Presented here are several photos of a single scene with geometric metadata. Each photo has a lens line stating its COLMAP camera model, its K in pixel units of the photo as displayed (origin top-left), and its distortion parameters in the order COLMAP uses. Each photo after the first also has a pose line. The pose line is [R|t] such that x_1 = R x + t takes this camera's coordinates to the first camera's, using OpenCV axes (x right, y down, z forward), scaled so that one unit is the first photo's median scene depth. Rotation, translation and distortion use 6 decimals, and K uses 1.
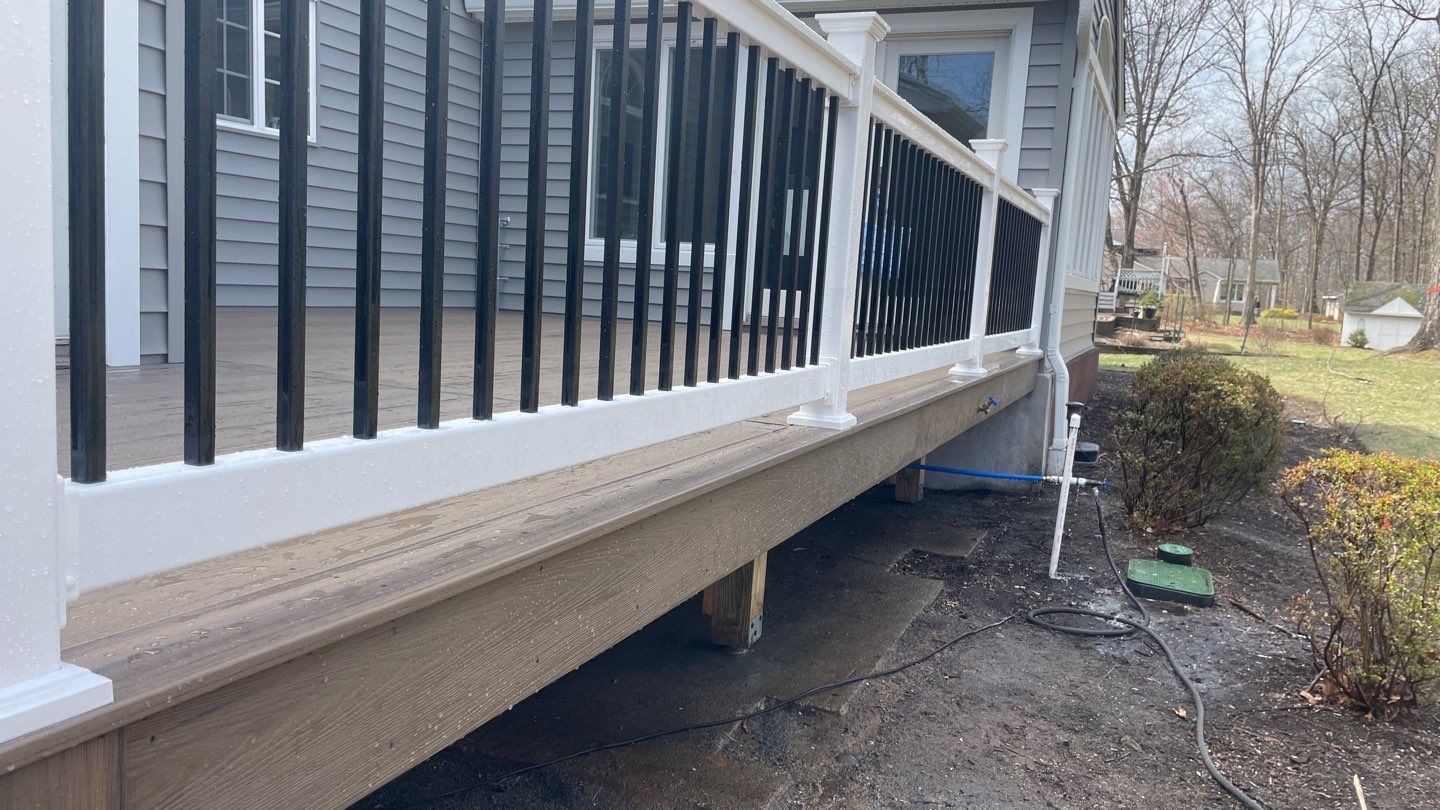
lens RADIAL K [[1074.4, 0, 720.0], [0, 1074.4, 405.0], [0, 0, 1]] dist [0.084101, -0.113207]
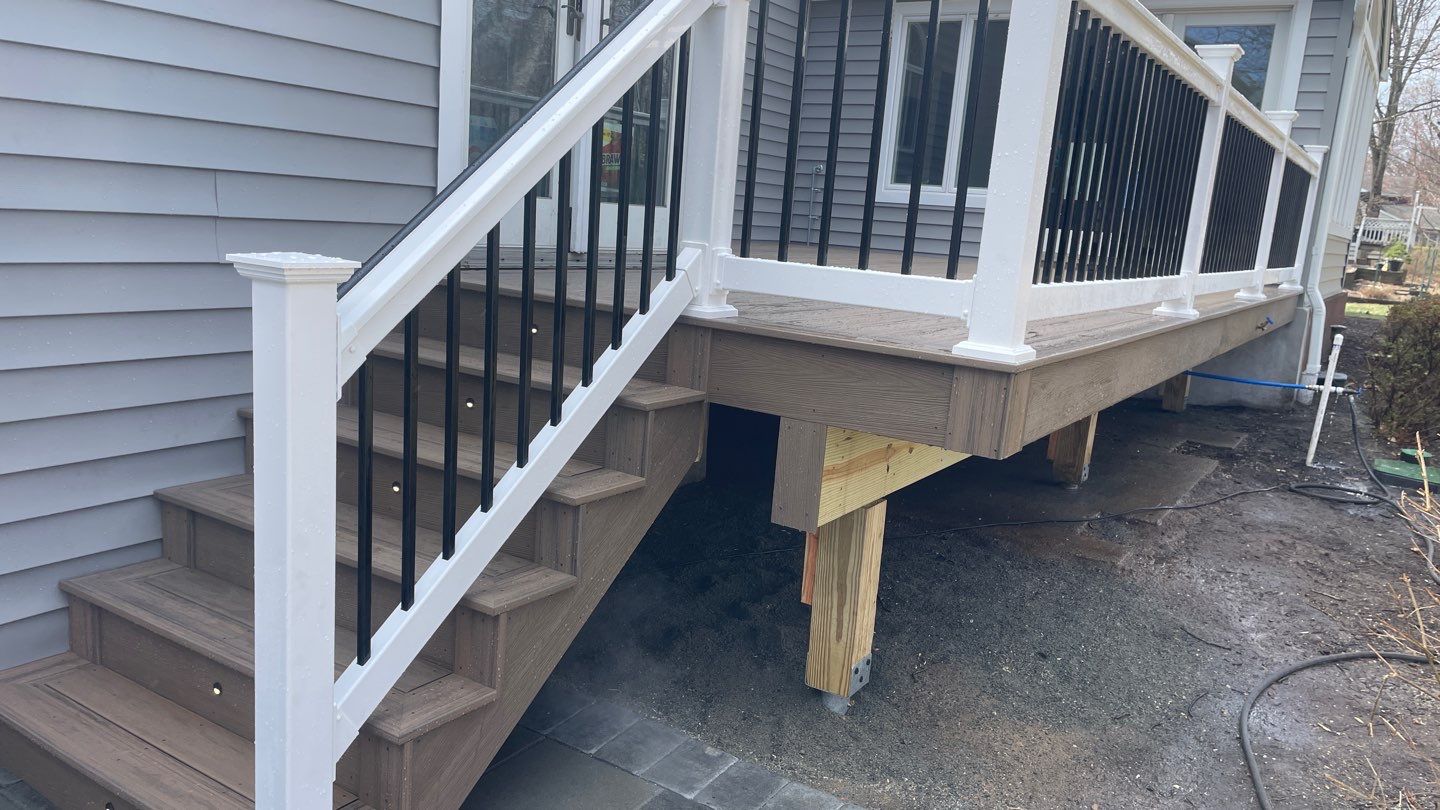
lens RADIAL K [[1074.4, 0, 720.0], [0, 1074.4, 405.0], [0, 0, 1]] dist [0.084101, -0.113207]
pose [[0.984639, 0.048961, -0.167597, -0.101073], [-0.039846, 0.997560, 0.057324, 0.029839], [0.169995, -0.049765, 0.984188, -0.228290]]
